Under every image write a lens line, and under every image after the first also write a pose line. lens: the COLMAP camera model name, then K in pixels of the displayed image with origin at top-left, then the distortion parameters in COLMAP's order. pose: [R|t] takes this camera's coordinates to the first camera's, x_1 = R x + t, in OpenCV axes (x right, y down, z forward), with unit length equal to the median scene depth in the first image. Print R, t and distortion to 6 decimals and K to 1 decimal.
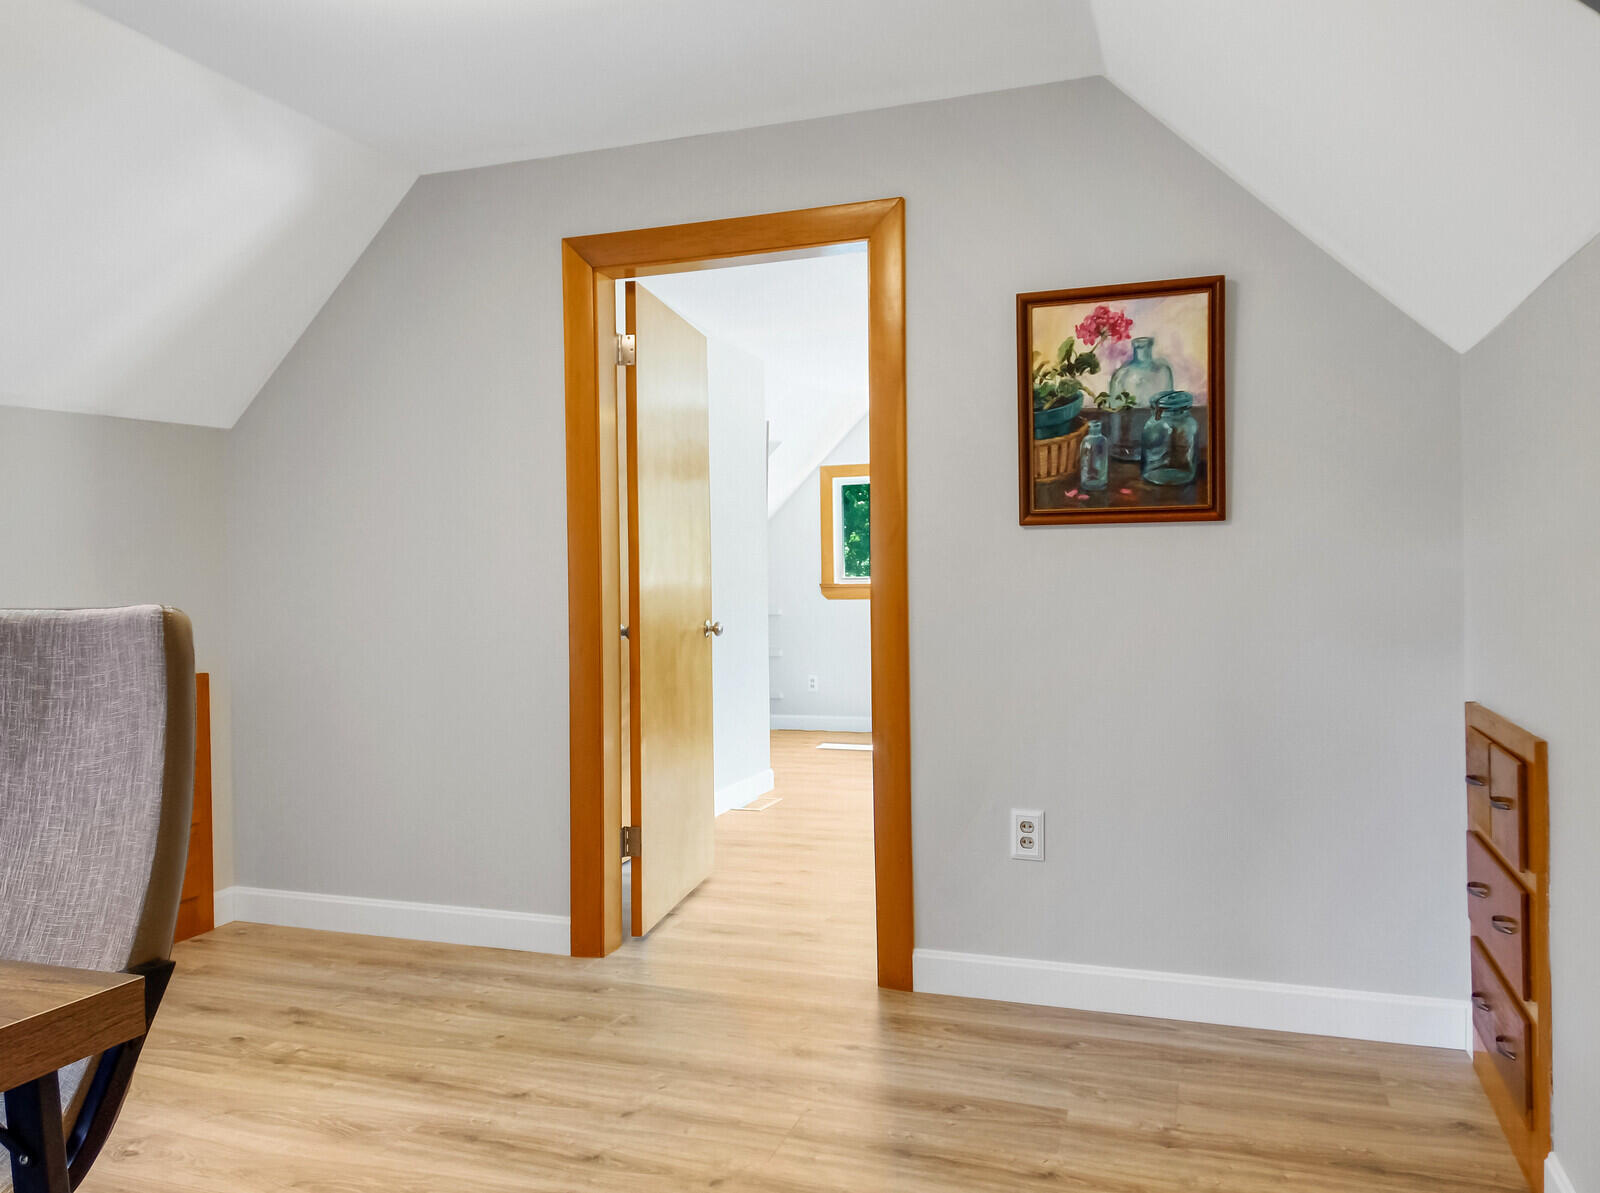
lens RADIAL K [[1161.1, 0, 797.8], [0, 1161.1, 557.1], [0, 0, 1]] dist [0.072778, -0.070489]
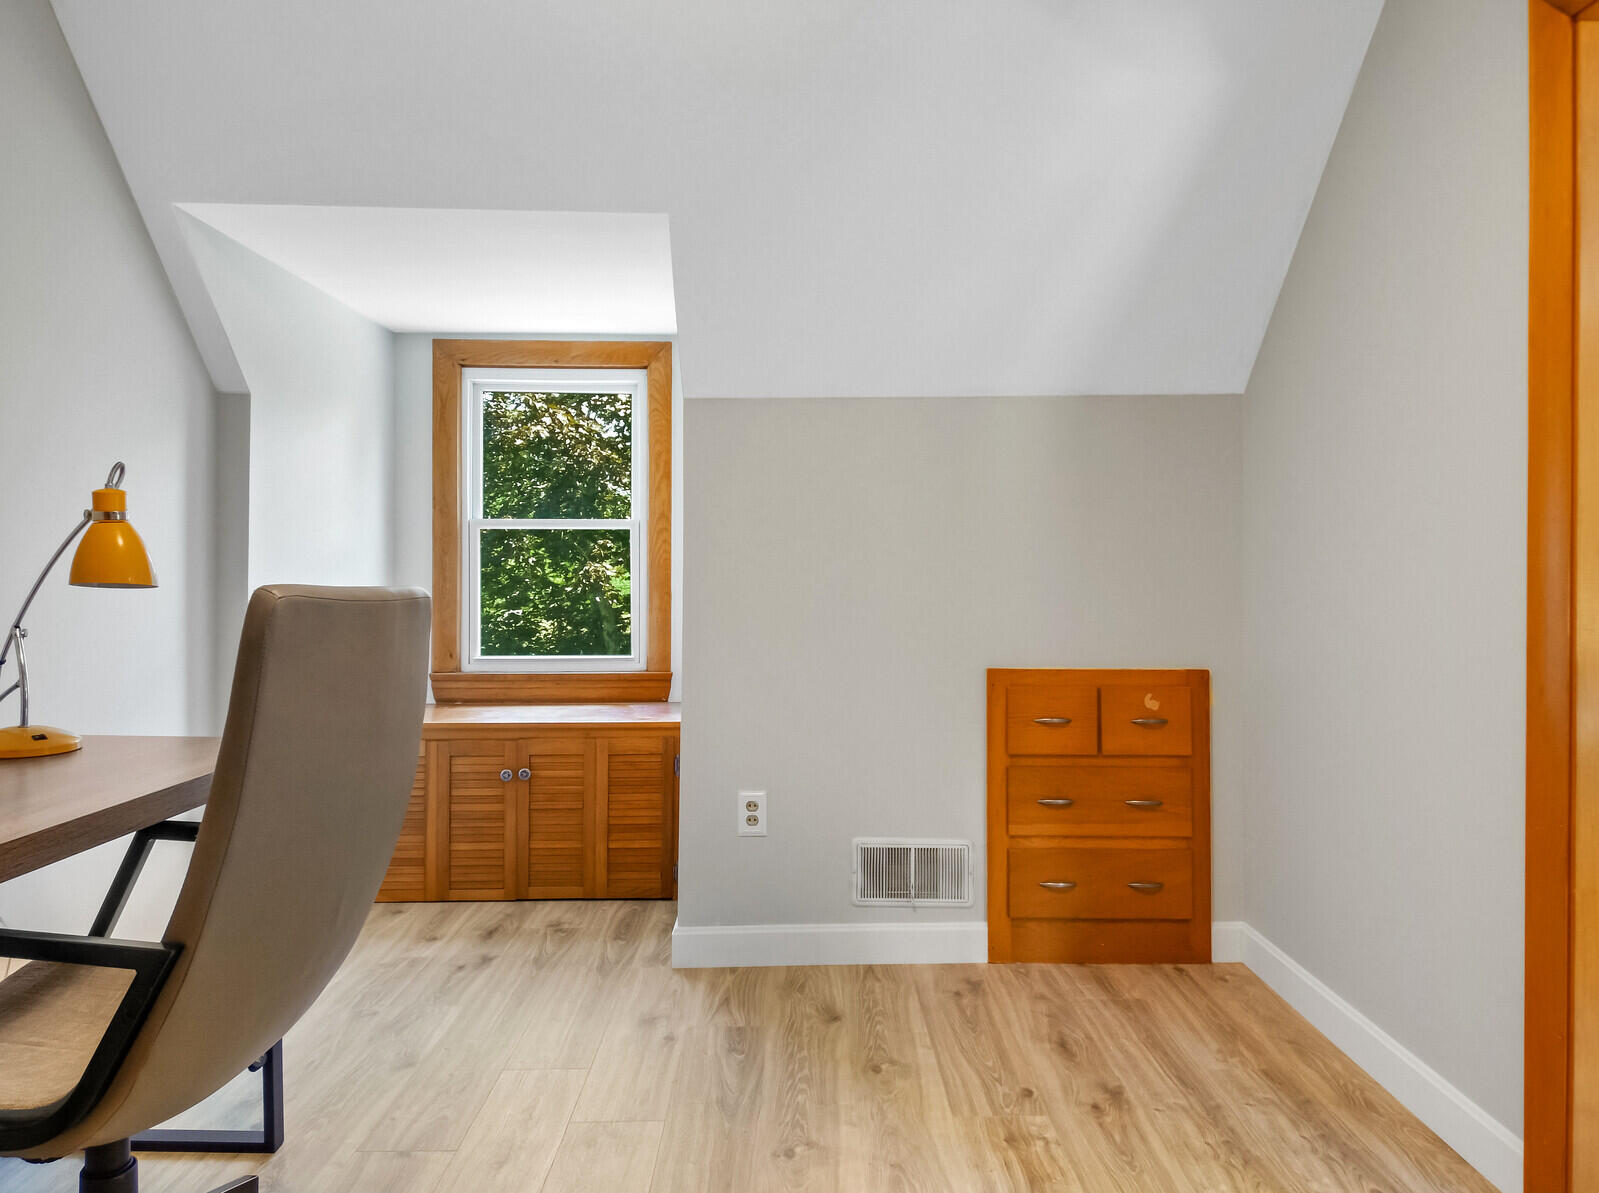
lens RADIAL K [[1128.3, 0, 801.8], [0, 1128.3, 577.4], [0, 0, 1]] dist [0.059772, -0.063388]
pose [[0.375573, 0.021902, -0.926534, 0.199112], [-0.003325, 0.999746, 0.022285, 0.009874], [0.926787, -0.005289, 0.375551, 0.457519]]
